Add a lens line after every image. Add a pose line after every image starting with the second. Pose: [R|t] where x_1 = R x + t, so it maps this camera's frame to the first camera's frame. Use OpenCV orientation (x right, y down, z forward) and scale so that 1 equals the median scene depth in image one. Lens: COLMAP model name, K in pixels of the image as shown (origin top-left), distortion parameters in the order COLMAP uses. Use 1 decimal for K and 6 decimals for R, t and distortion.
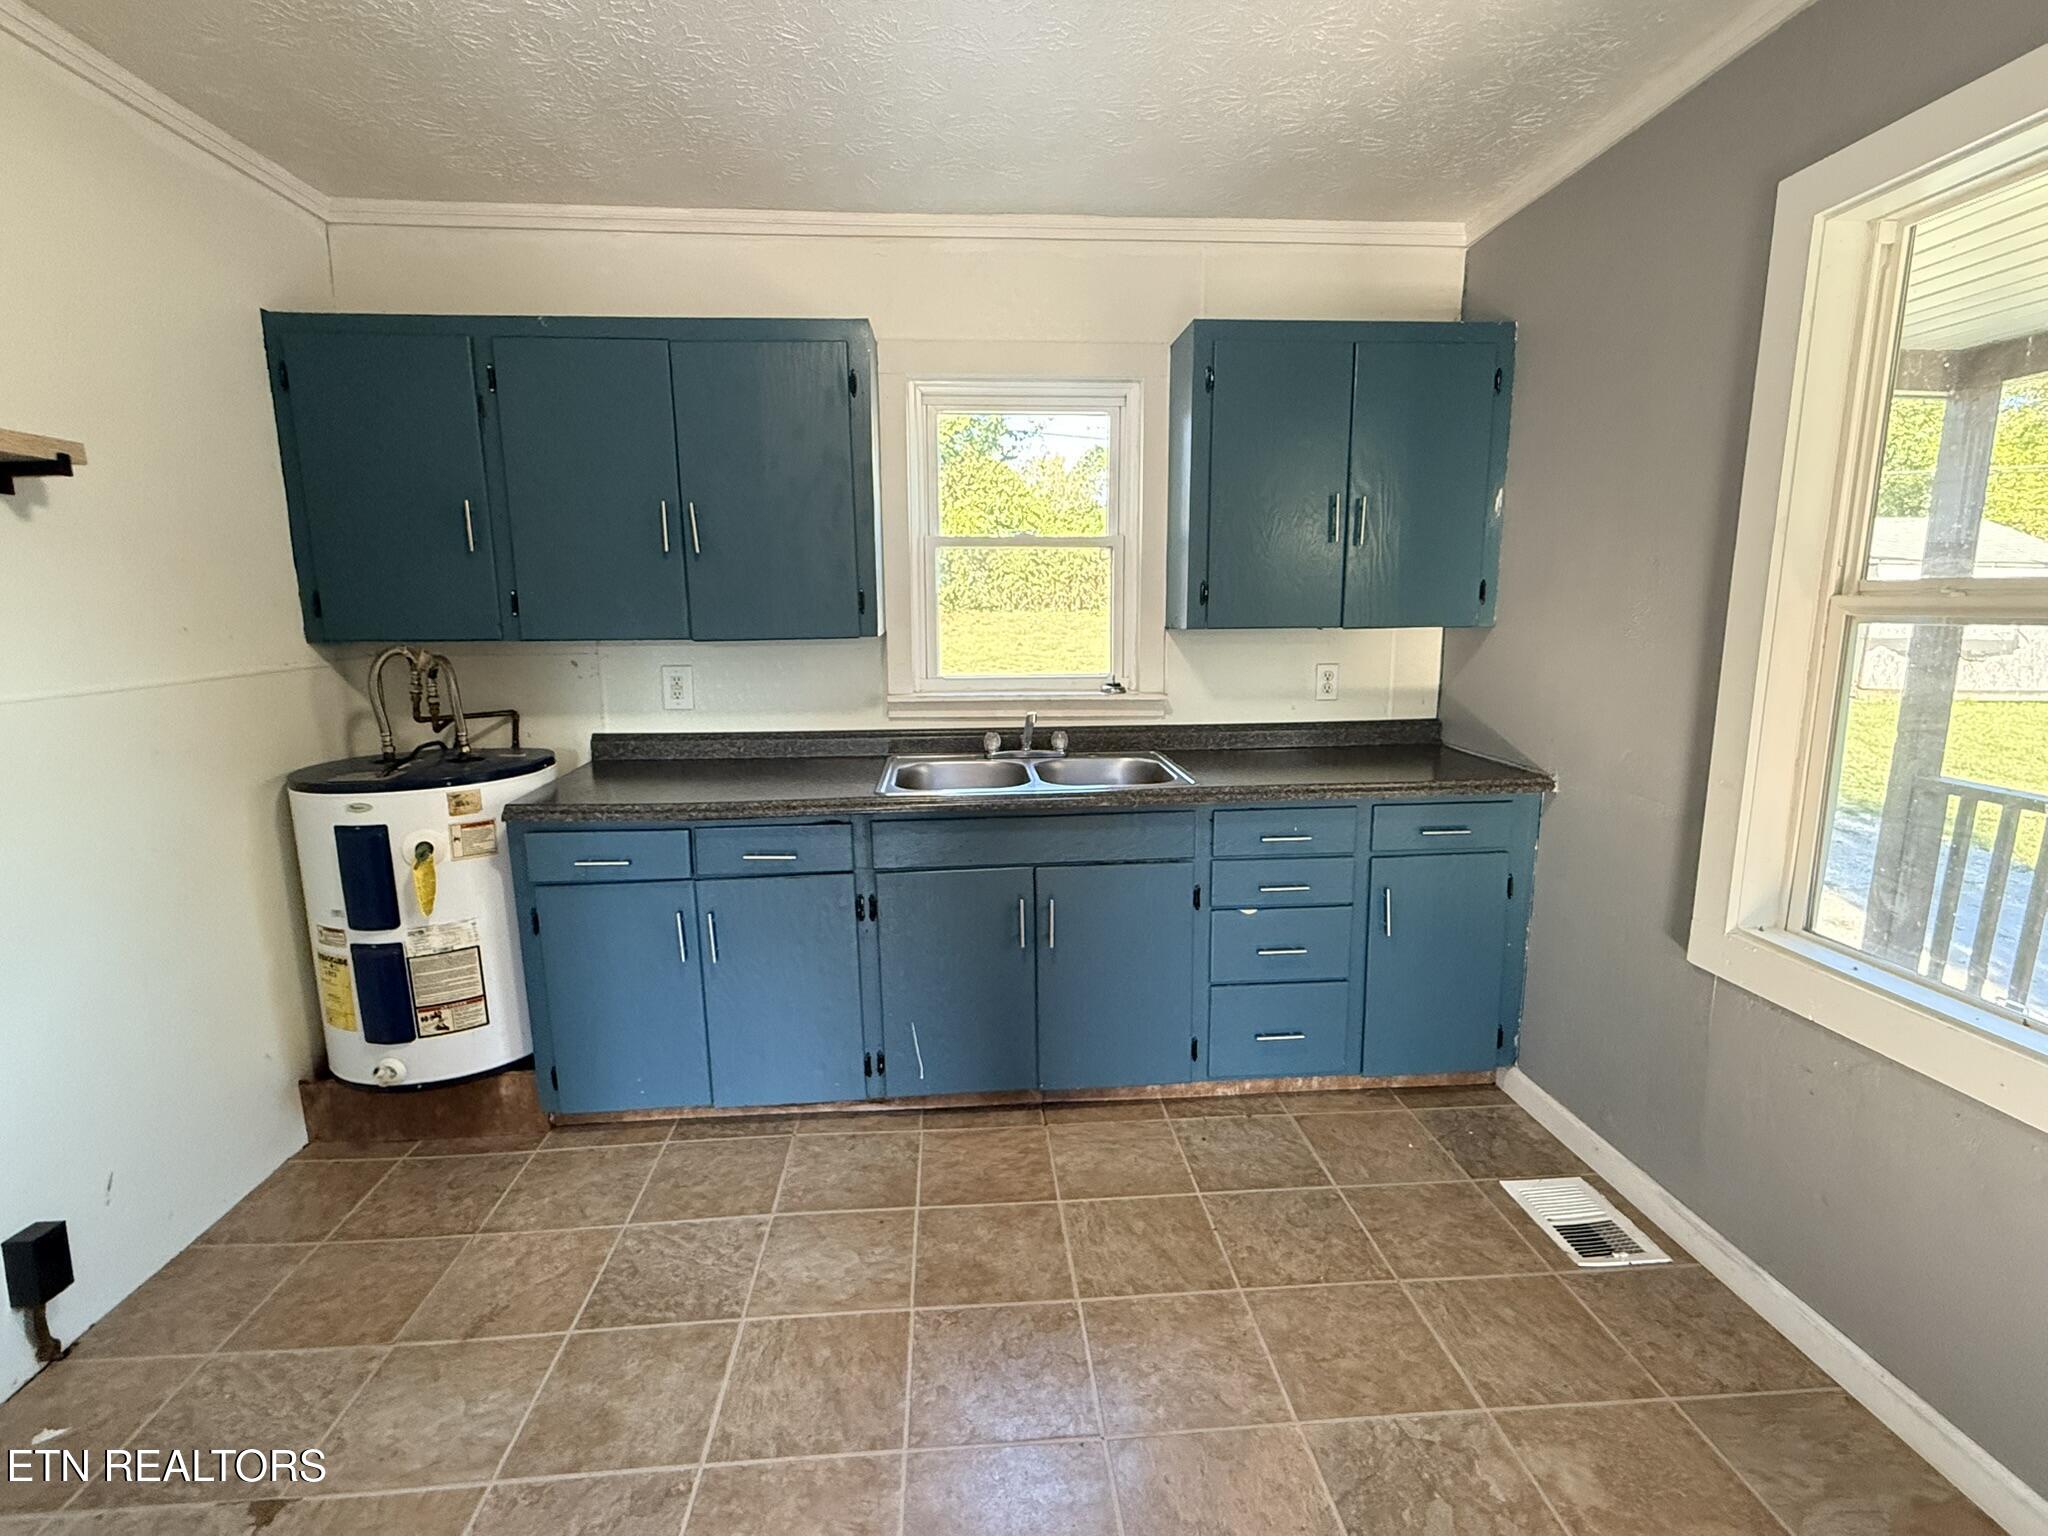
lens RADIAL K [[982.9, 0, 1017.4], [0, 982.9, 769.3], [0, 0, 1]] dist [0.000352, 0.000460]
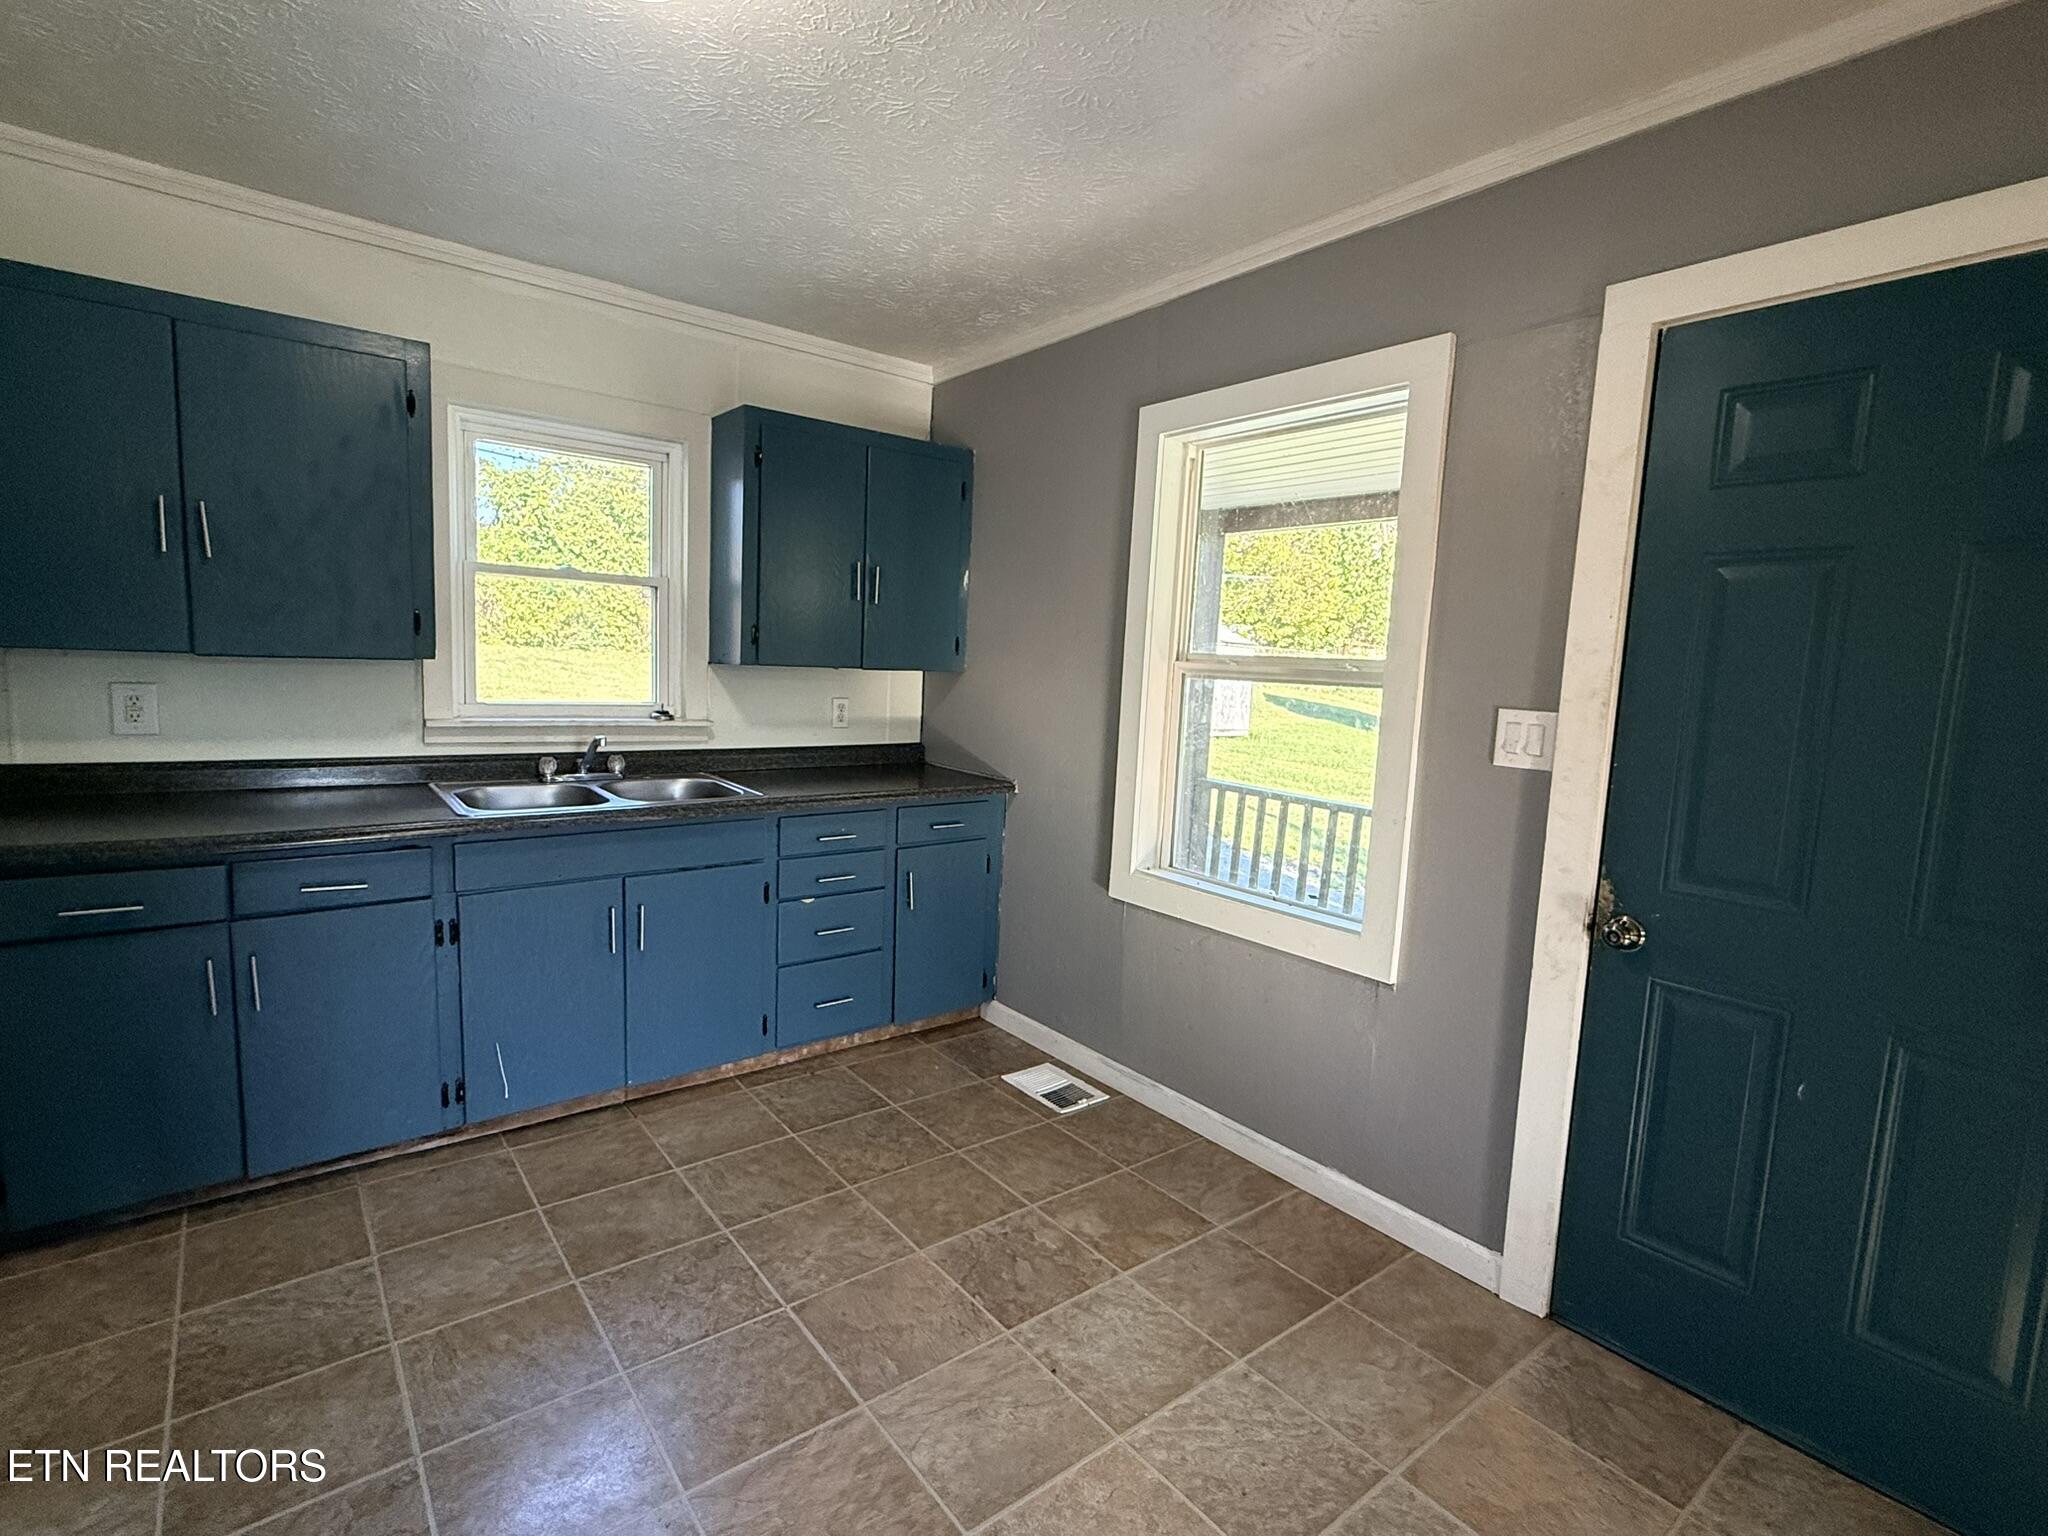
lens RADIAL K [[982.9, 0, 1019.7], [0, 982.9, 770.3], [0, 0, 1]] dist [0.000352, 0.000460]
pose [[0.824314, -0.019932, 0.565781, -0.232206], [0.041796, 0.998795, -0.025707, 0.027576], [-0.564587, 0.044838, 0.824155, -0.146831]]
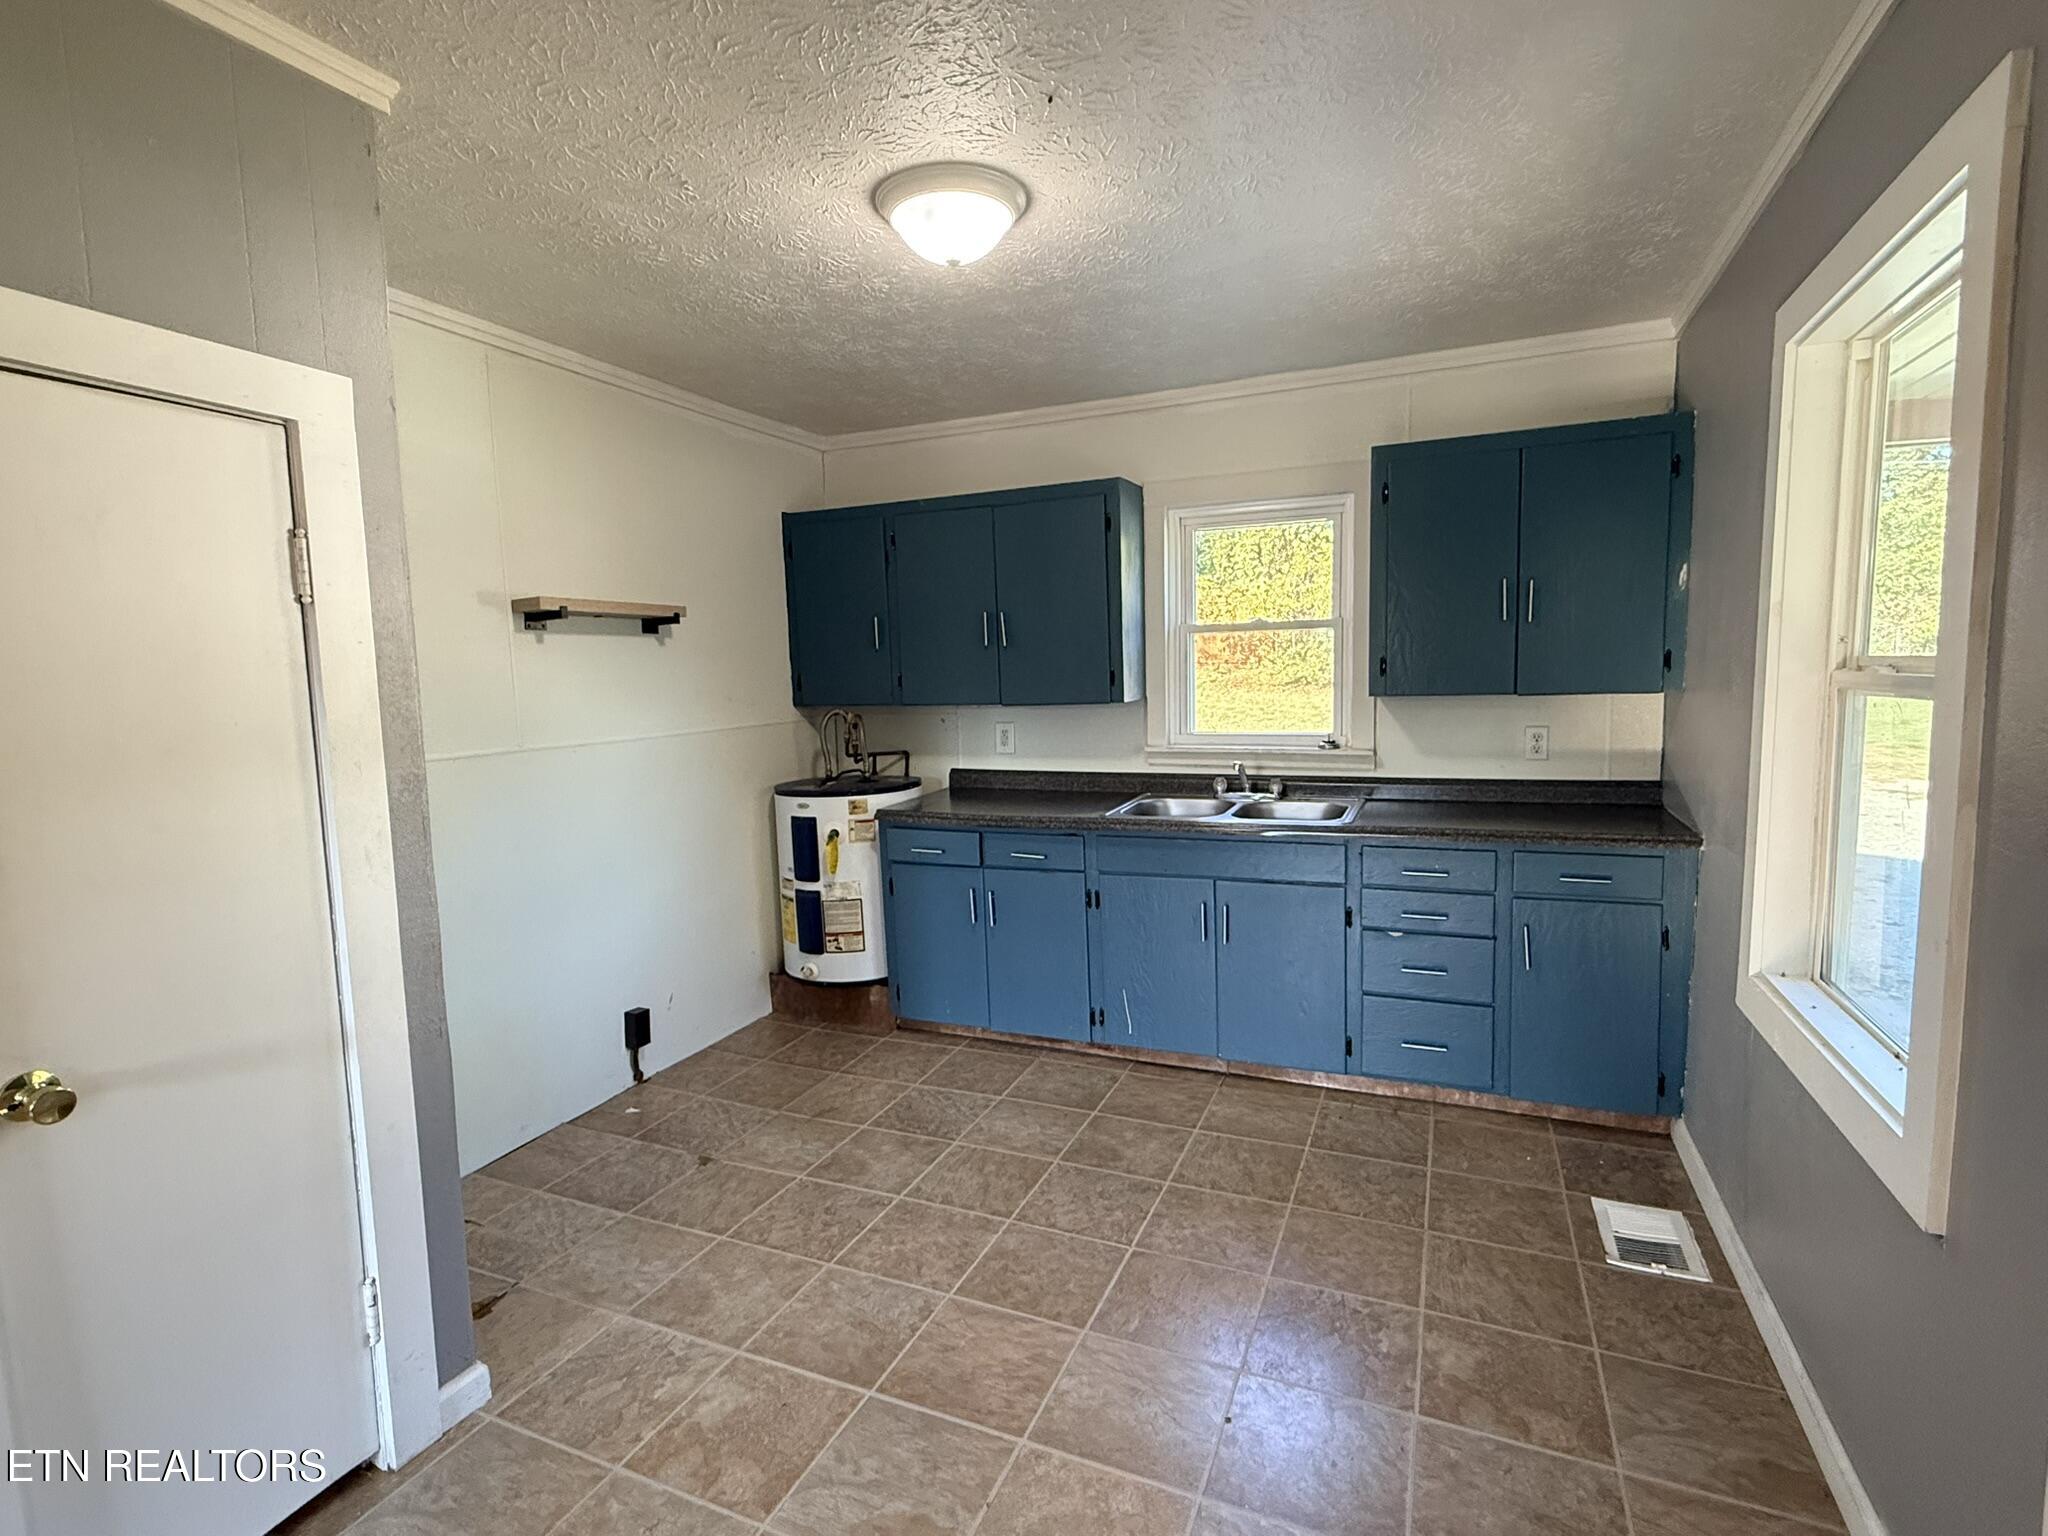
lens RADIAL K [[982.9, 0, 1016.7], [0, 982.9, 766.7], [0, 0, 1]] dist [0.000352, 0.000460]
pose [[0.883344, 0.030509, -0.467731, 0.387188], [-0.057931, 0.997335, -0.044353, 0.023158], [0.465131, 0.066275, 0.882758, -0.275583]]
